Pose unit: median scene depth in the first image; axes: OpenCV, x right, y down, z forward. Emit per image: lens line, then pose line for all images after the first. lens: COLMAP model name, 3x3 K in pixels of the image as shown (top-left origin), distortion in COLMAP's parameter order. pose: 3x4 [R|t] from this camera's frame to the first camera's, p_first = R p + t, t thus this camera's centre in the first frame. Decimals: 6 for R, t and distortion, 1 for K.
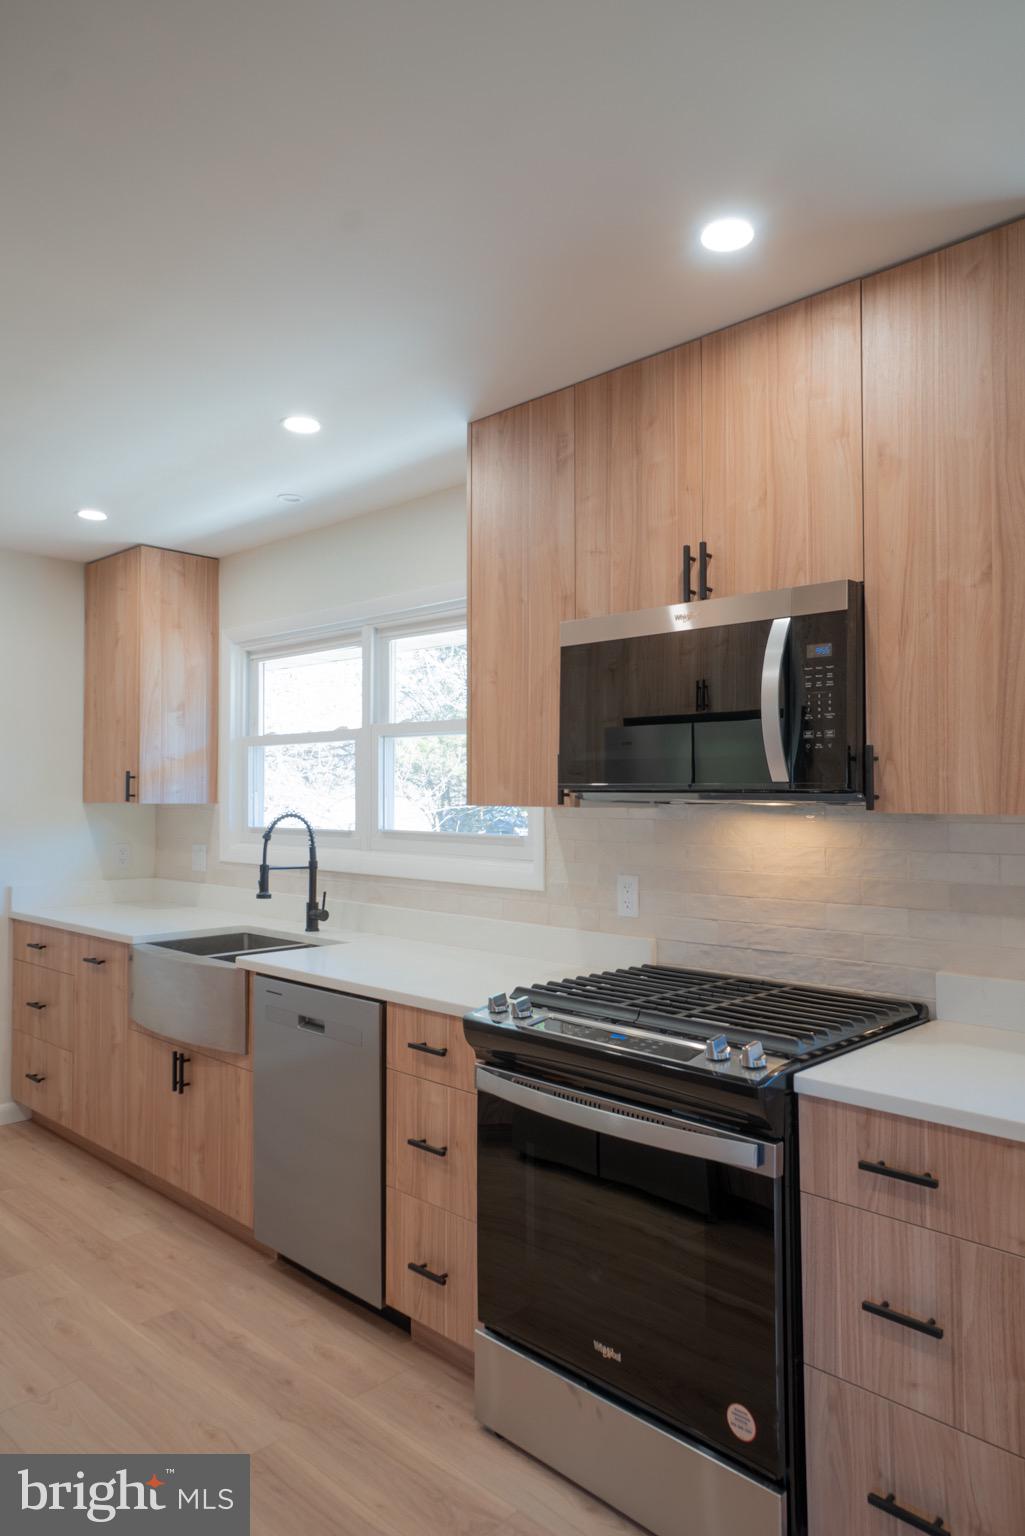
lens RADIAL K [[1033.9, 0, 505.8], [0, 1033.9, 767.6], [0, 0, 1]] dist [0.042558, -0.003739]
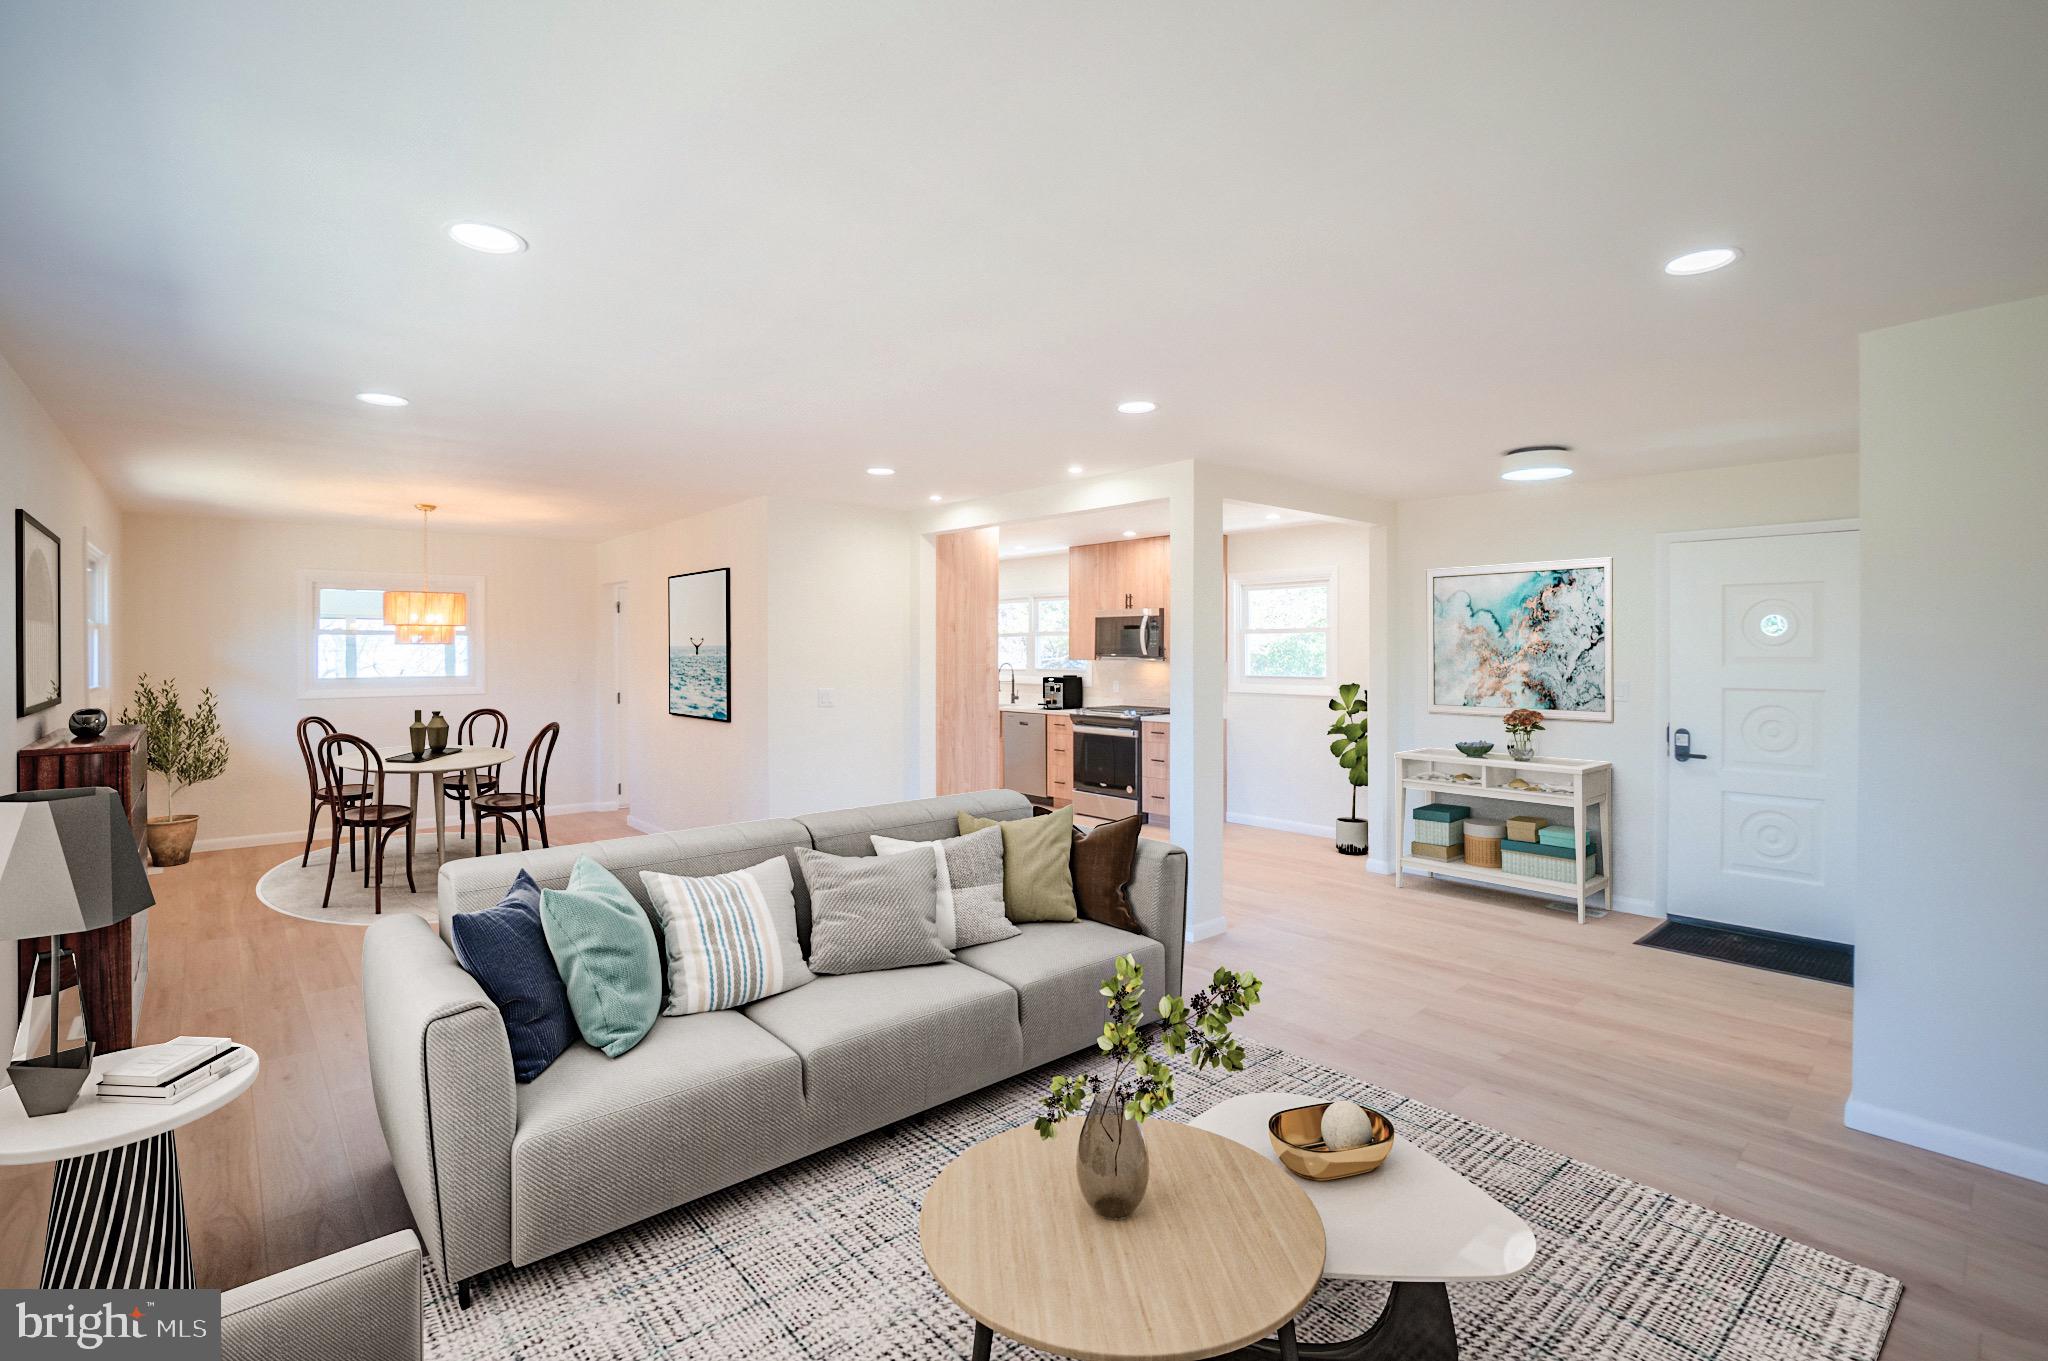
lens RADIAL K [[939.5, 0, 994.1], [0, 939.5, 646.3], [0, 0, 1]] dist [-0.001823, 0.000152]
pose [[0.995777, -0.002387, -0.091776, 0.001553], [0.004723, 0.999670, 0.025247, -0.070740], [0.091685, -0.025573, 0.995460, -1.661955]]
